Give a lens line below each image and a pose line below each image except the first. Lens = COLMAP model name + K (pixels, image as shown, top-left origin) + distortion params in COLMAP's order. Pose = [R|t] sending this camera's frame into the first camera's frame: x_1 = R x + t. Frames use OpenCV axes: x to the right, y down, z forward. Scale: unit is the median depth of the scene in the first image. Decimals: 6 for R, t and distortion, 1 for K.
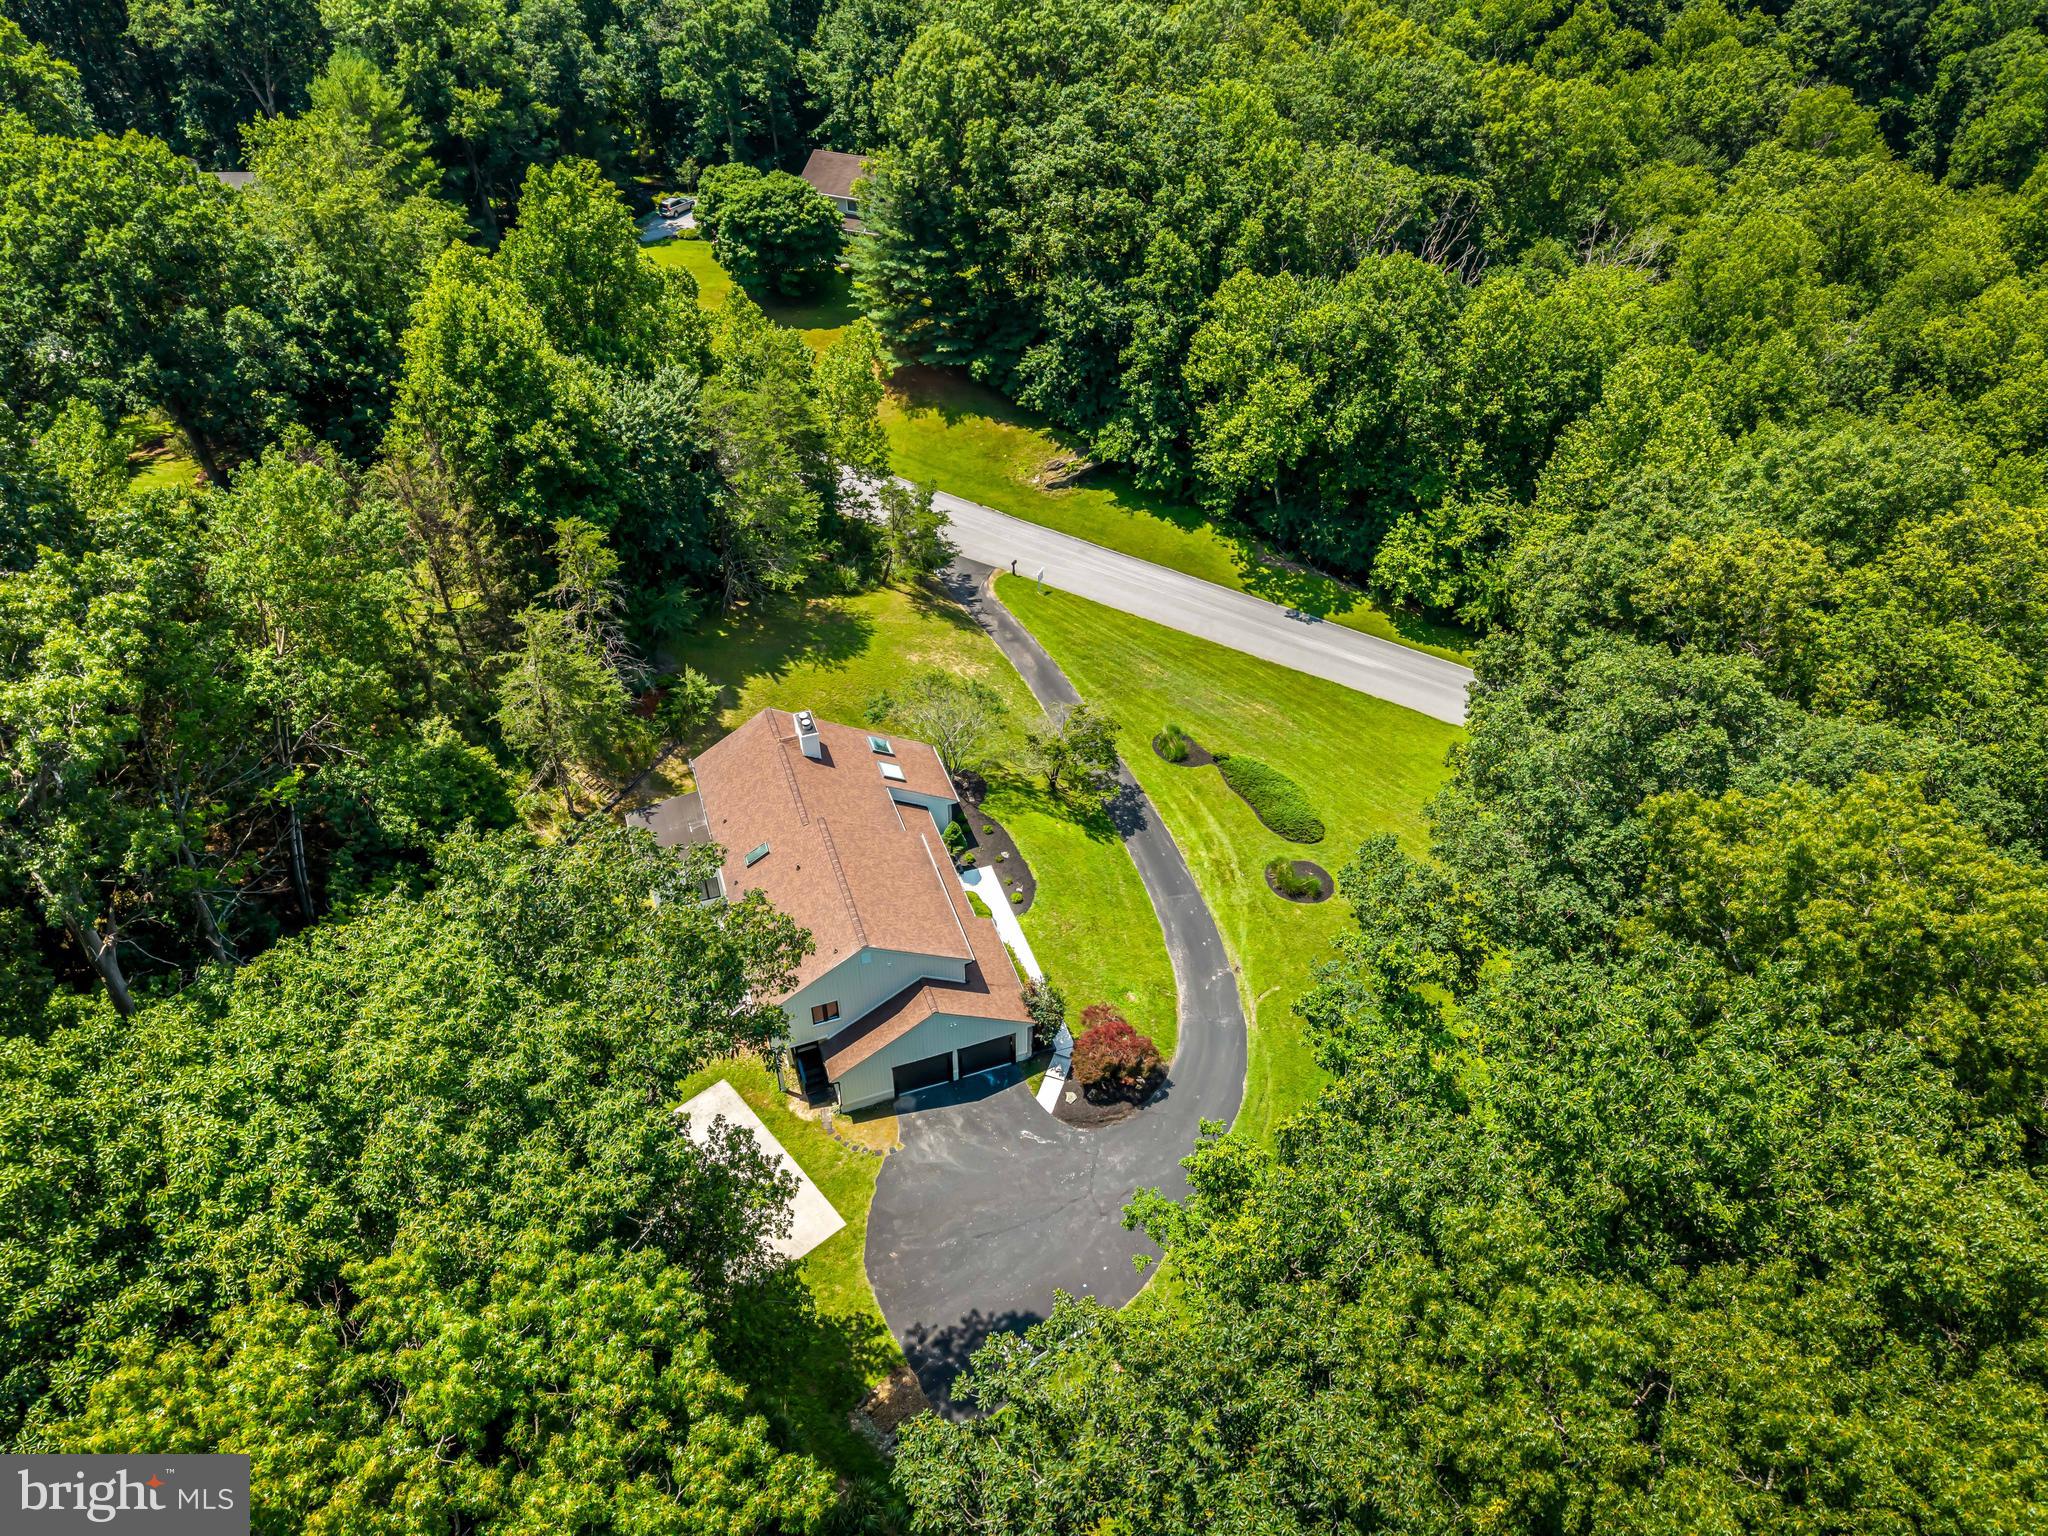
lens RADIAL K [[1382.7, 0, 1024.0], [0, 1382.7, 768.0], [0, 0, 1]] dist [0.005182, -0.003083]
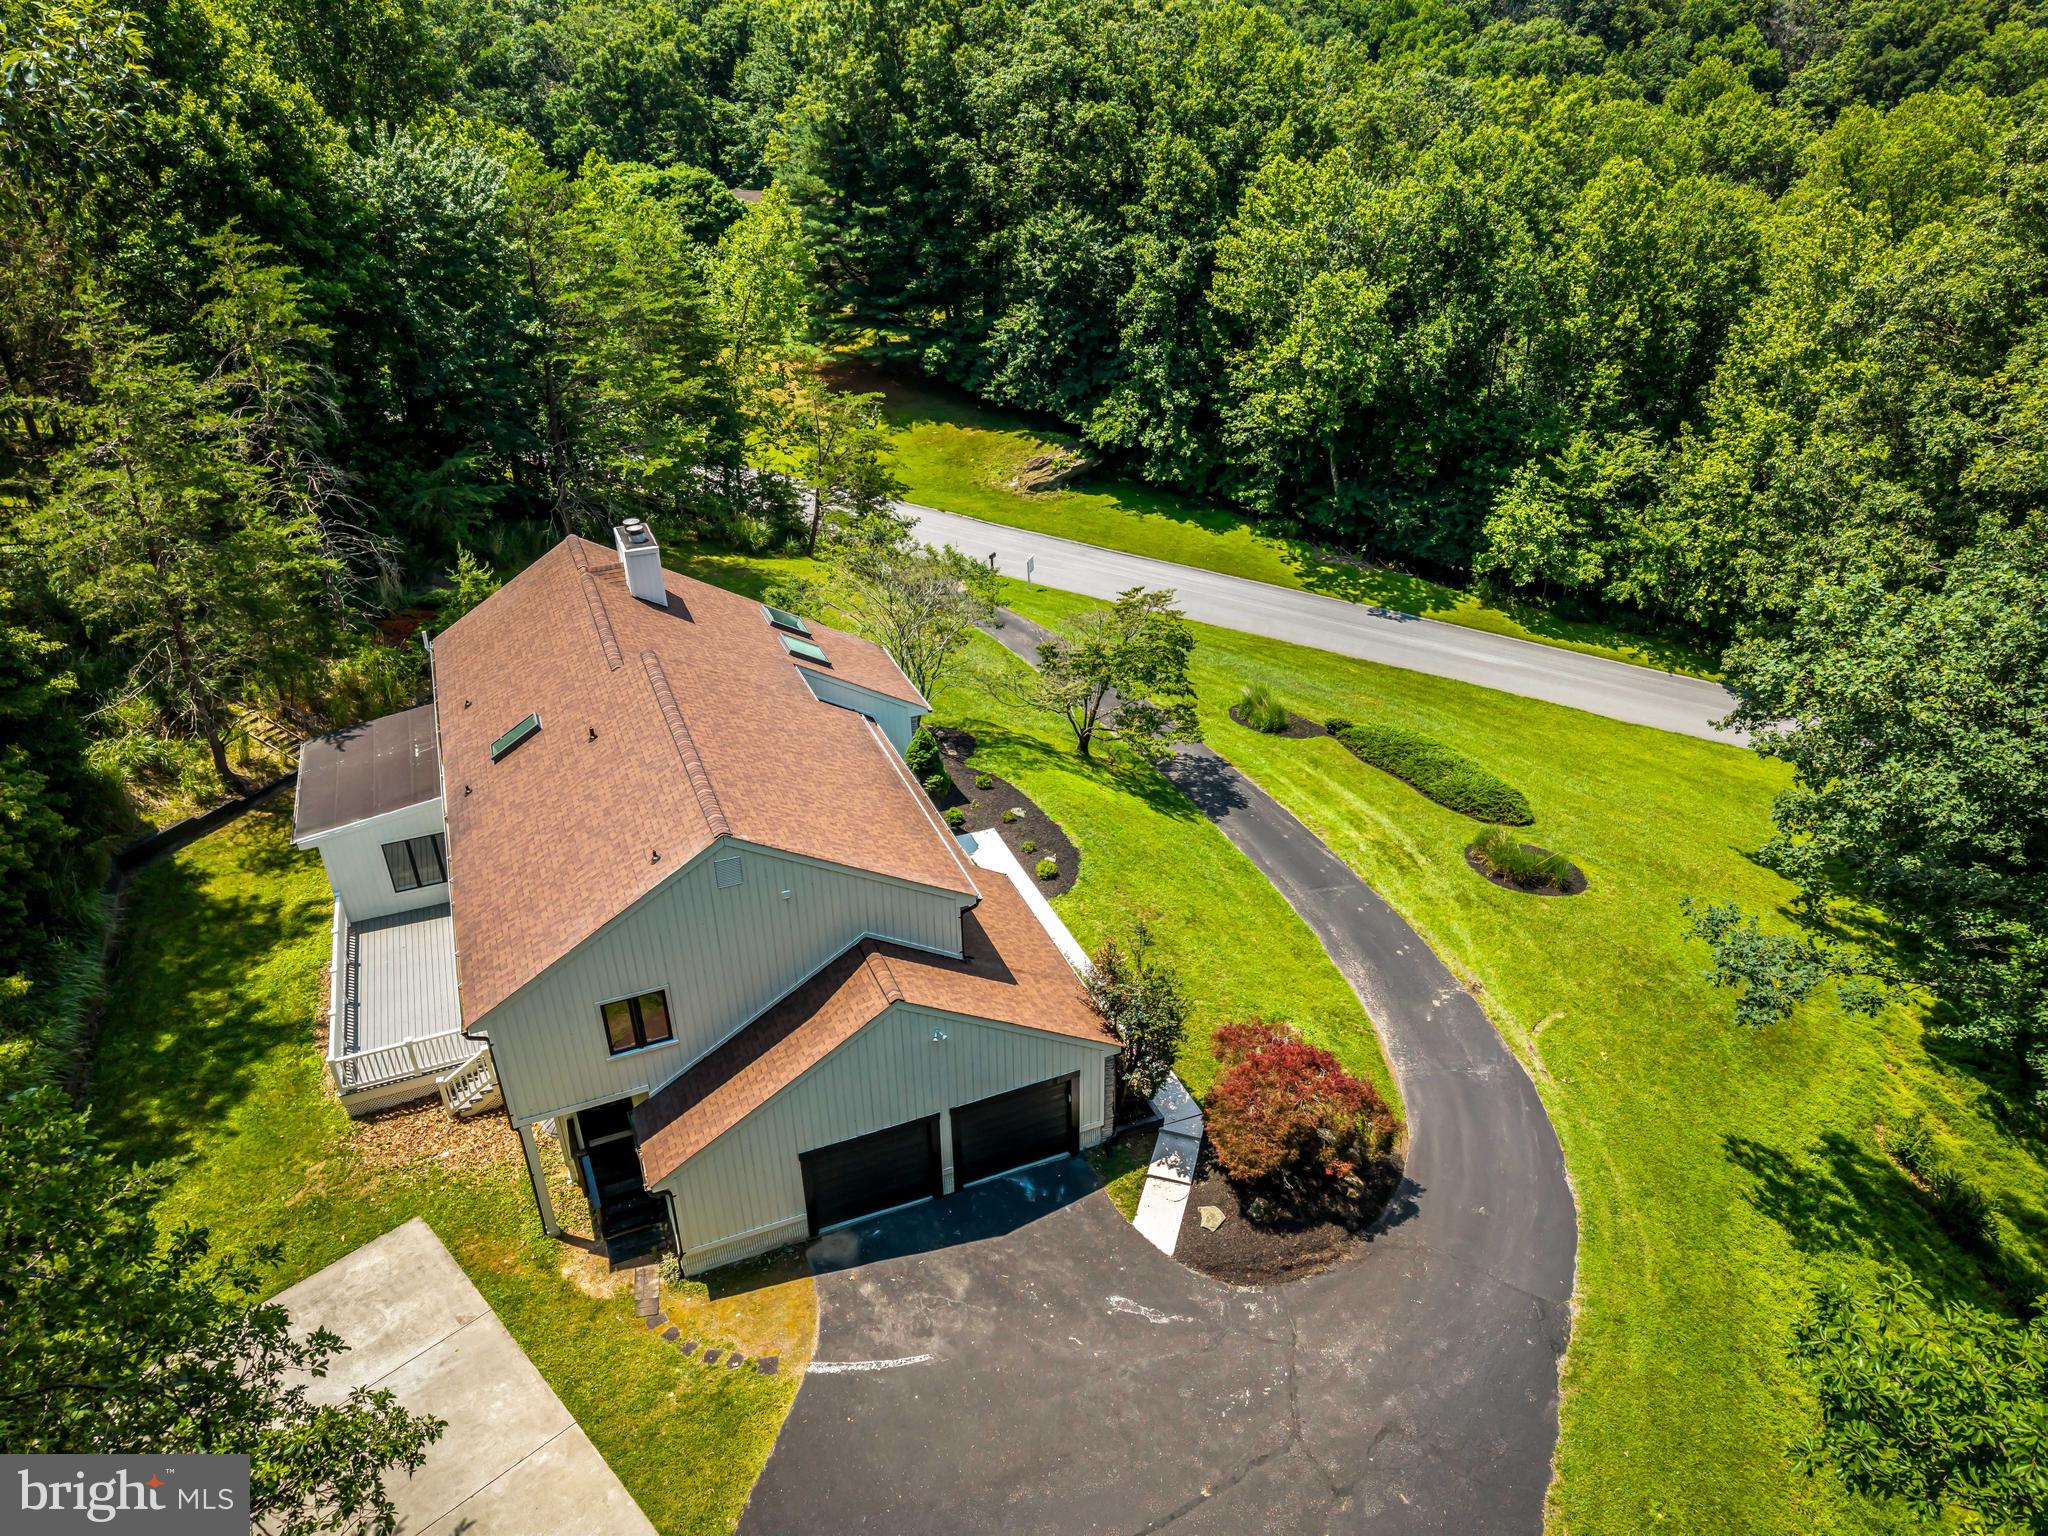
lens RADIAL K [[1359.7, 0, 1018.0], [0, 1359.7, 781.0], [0, 0, 1]] dist [-0.002272, -0.005141]
pose [[0.998660, -0.040088, 0.032731, -0.021996], [0.045806, 0.979030, -0.198498, 0.112564], [-0.024087, 0.199732, 0.979555, 0.334381]]
